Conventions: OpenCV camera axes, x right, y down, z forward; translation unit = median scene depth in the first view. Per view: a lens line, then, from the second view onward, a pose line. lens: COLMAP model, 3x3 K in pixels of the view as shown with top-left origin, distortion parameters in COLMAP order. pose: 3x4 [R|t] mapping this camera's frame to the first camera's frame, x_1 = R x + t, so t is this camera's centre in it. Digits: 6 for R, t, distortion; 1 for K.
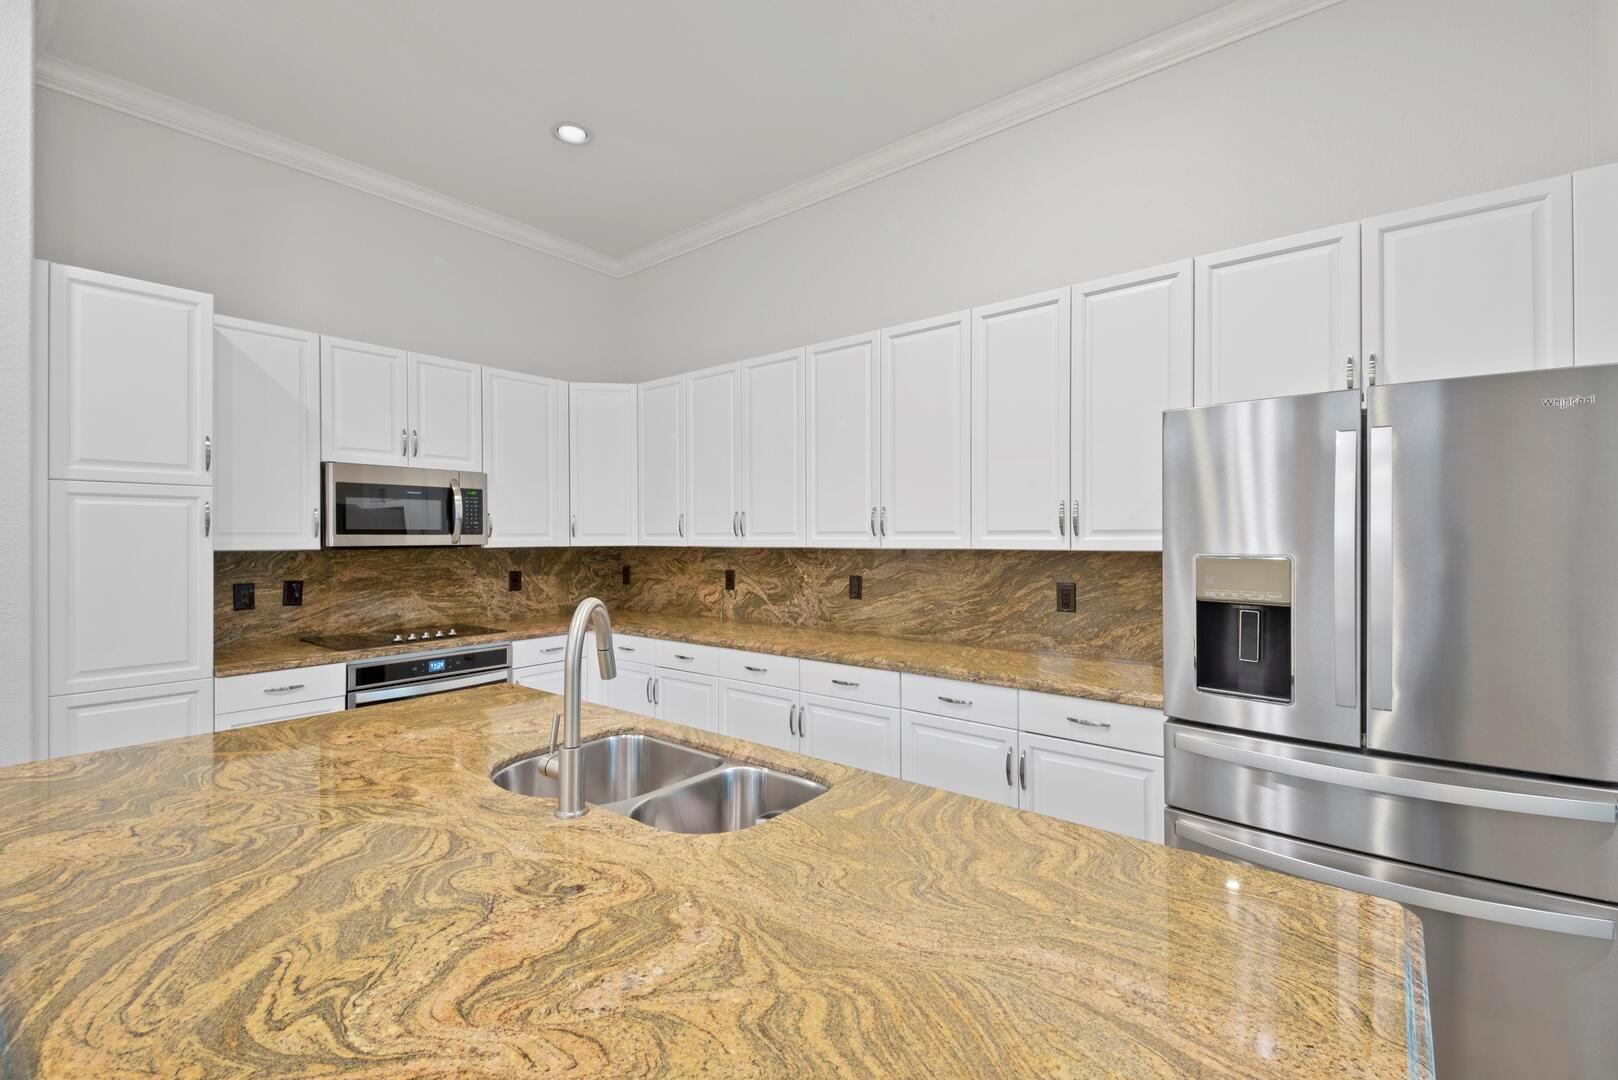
lens RADIAL K [[707.8, 0, 809.0], [0, 707.8, 540.0], [0, 0, 1]] dist [0.026201, -0.000099]
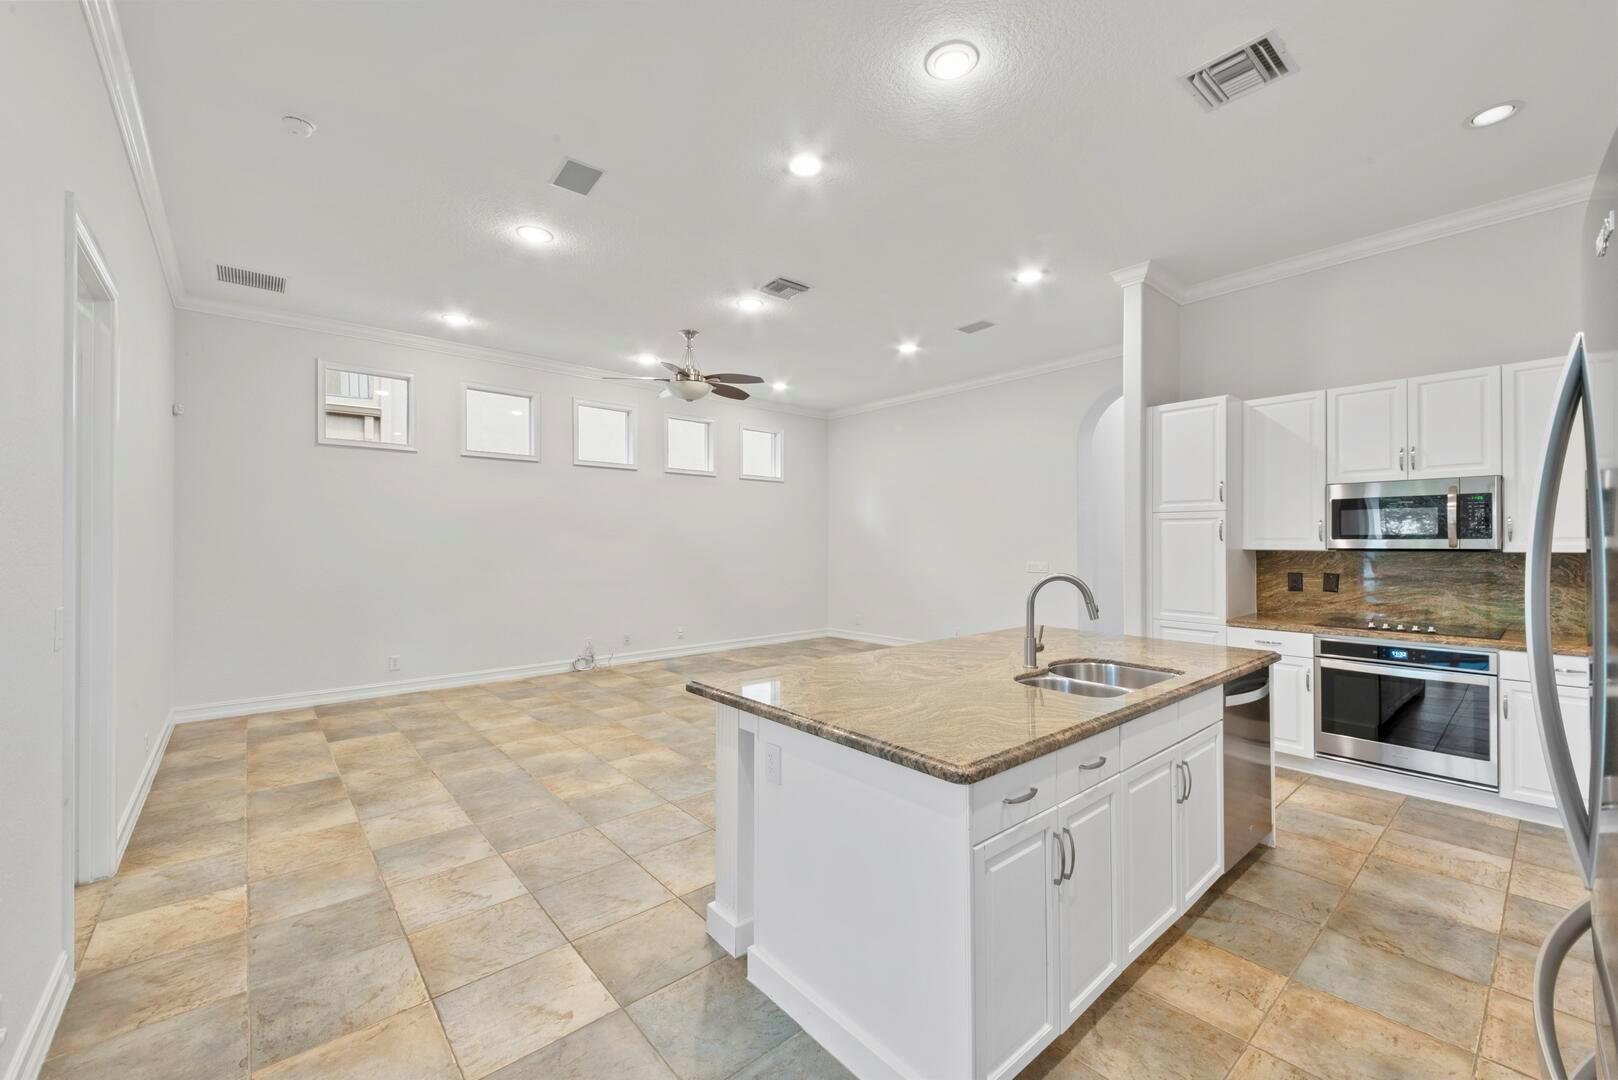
lens RADIAL K [[643.9, 0, 809.0], [0, 643.9, 540.0], [0, 0, 1]] dist [0.037988, -0.018539]
pose [[-0.172288, 0.000830, -0.985046, 0.624197], [-0.003446, 0.999993, 0.001446, -0.004061], [0.985041, 0.003644, -0.172283, 0.239152]]
